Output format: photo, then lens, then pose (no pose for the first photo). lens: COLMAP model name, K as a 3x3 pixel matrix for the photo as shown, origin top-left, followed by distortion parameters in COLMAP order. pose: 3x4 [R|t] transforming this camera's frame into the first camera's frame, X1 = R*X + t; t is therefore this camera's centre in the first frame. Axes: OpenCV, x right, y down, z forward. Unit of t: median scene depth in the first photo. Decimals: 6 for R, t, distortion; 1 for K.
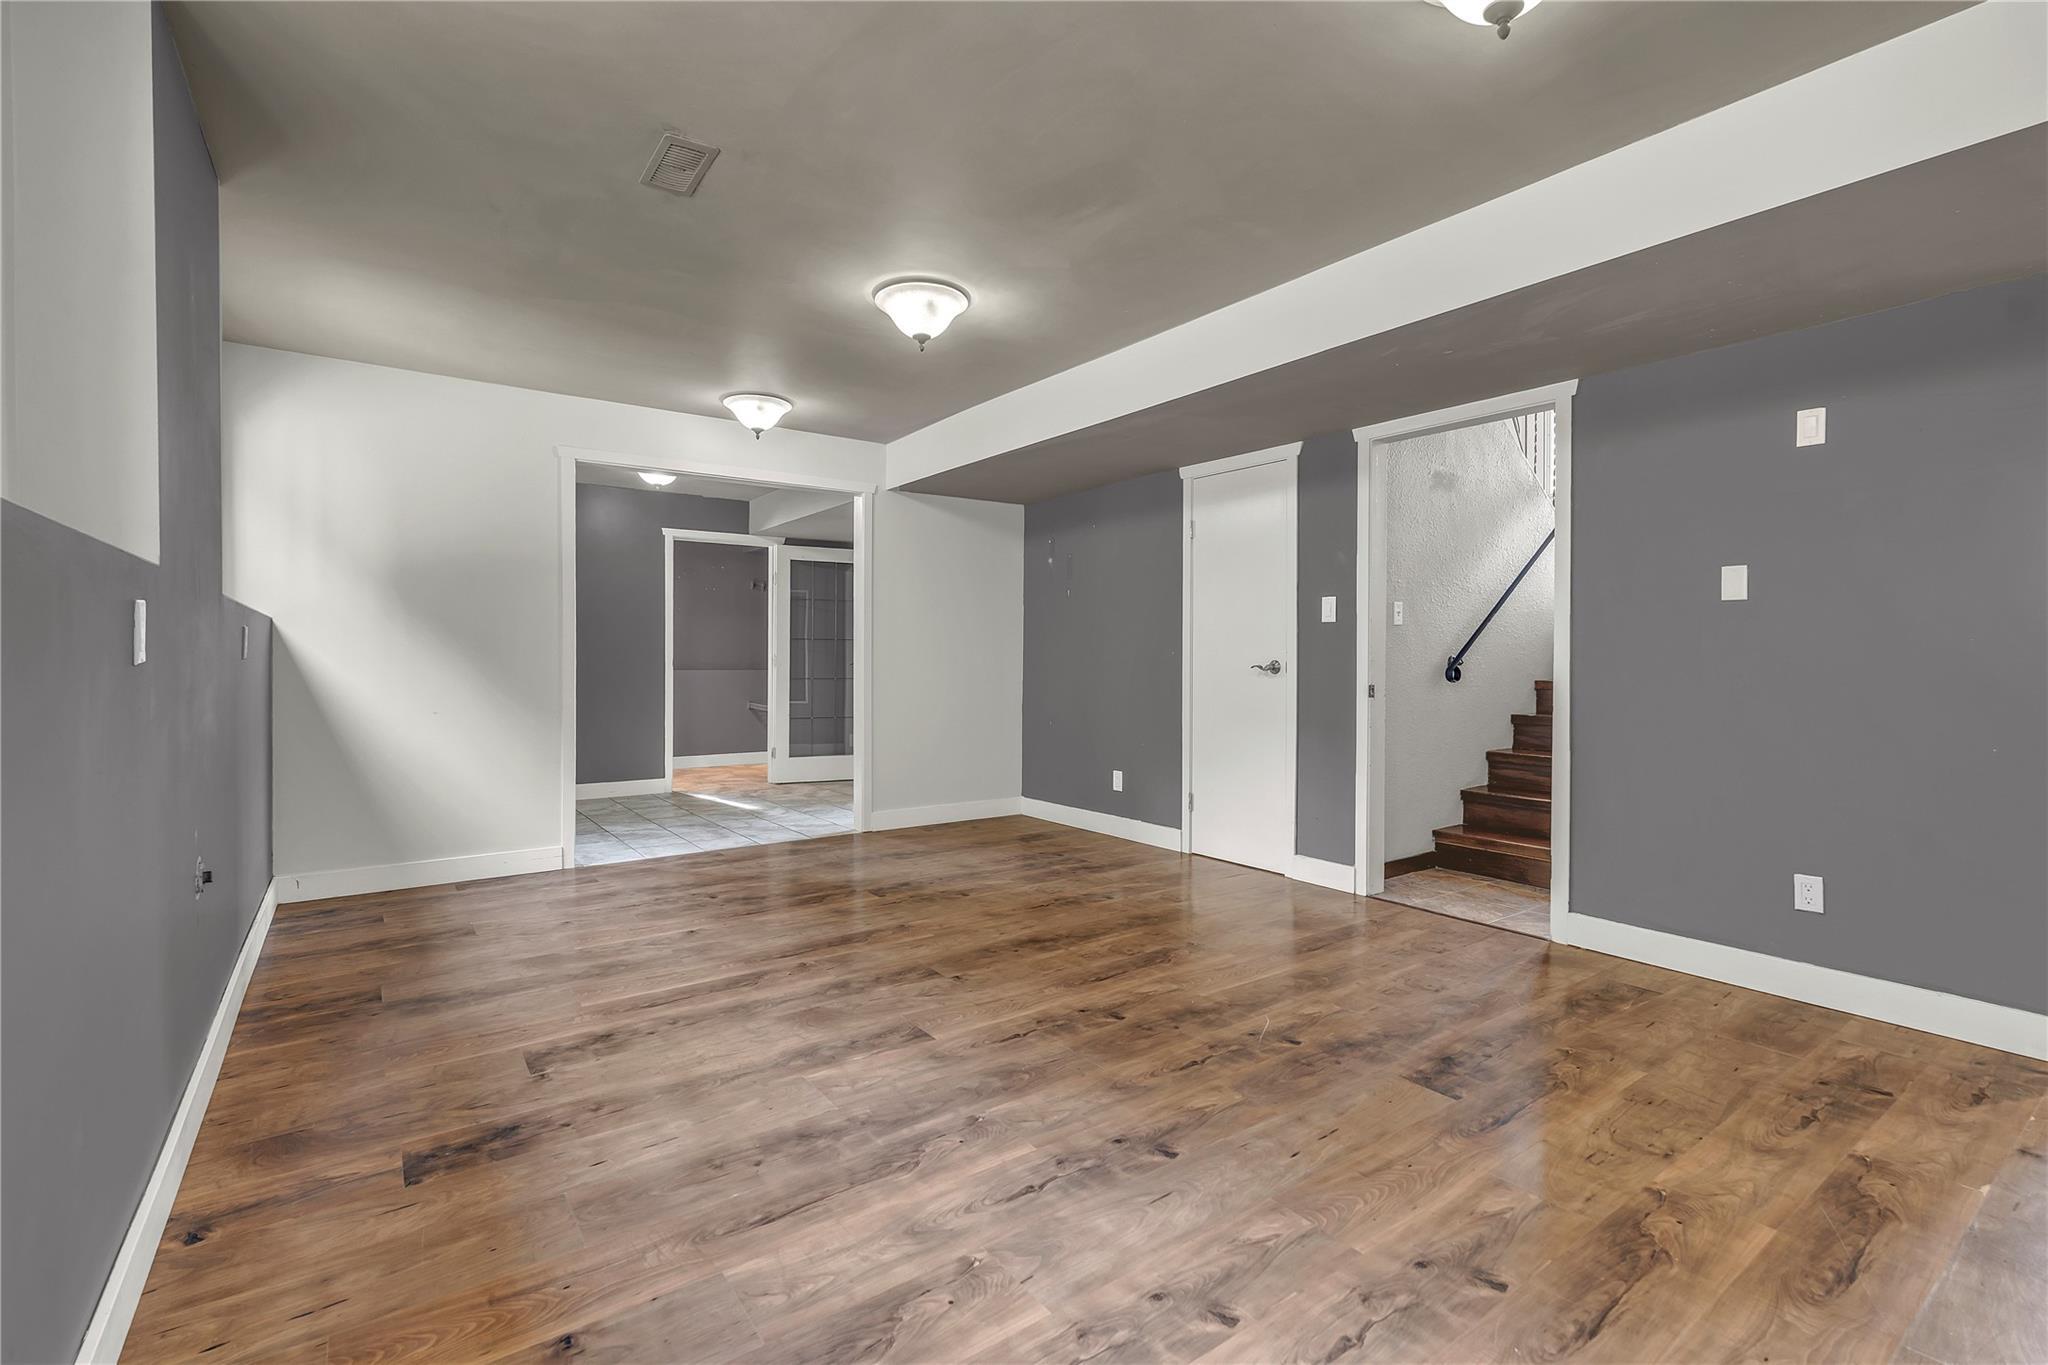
lens RADIAL K [[910.4, 0, 1037.9], [0, 910.4, 680.8], [0, 0, 1]] dist [-0.003164, 0.000186]
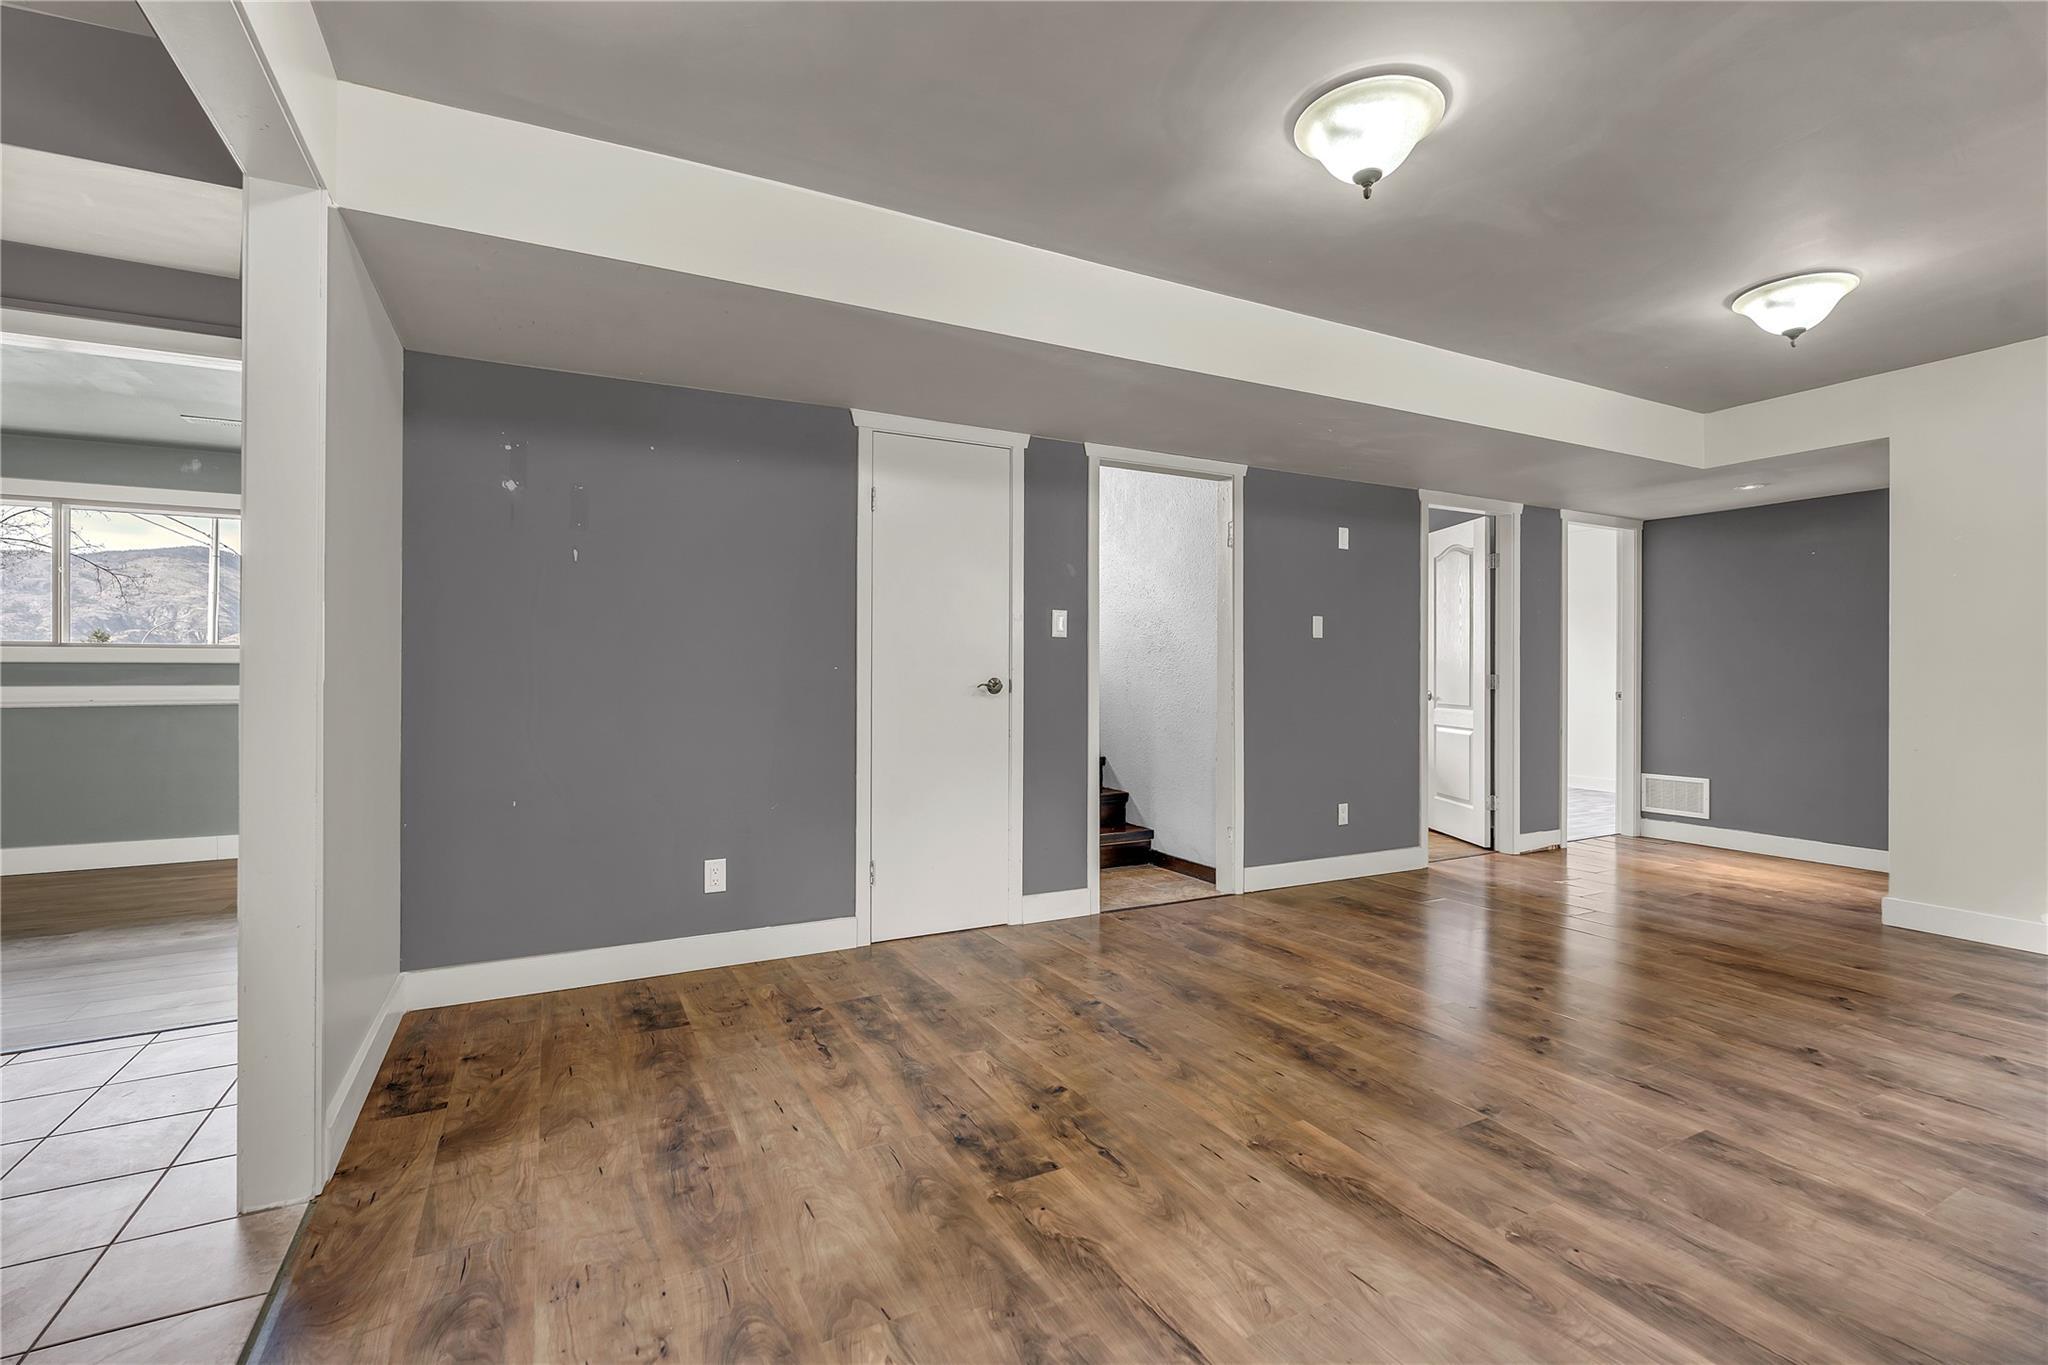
lens RADIAL K [[910.4, 0, 1037.9], [0, 910.4, 680.8], [0, 0, 1]] dist [-0.003164, 0.000186]
pose [[0.154886, -0.009290, 0.987889, -0.839654], [0.023816, 0.999700, 0.005667, -0.034369], [-0.987645, 0.022649, 0.155061, 1.192038]]
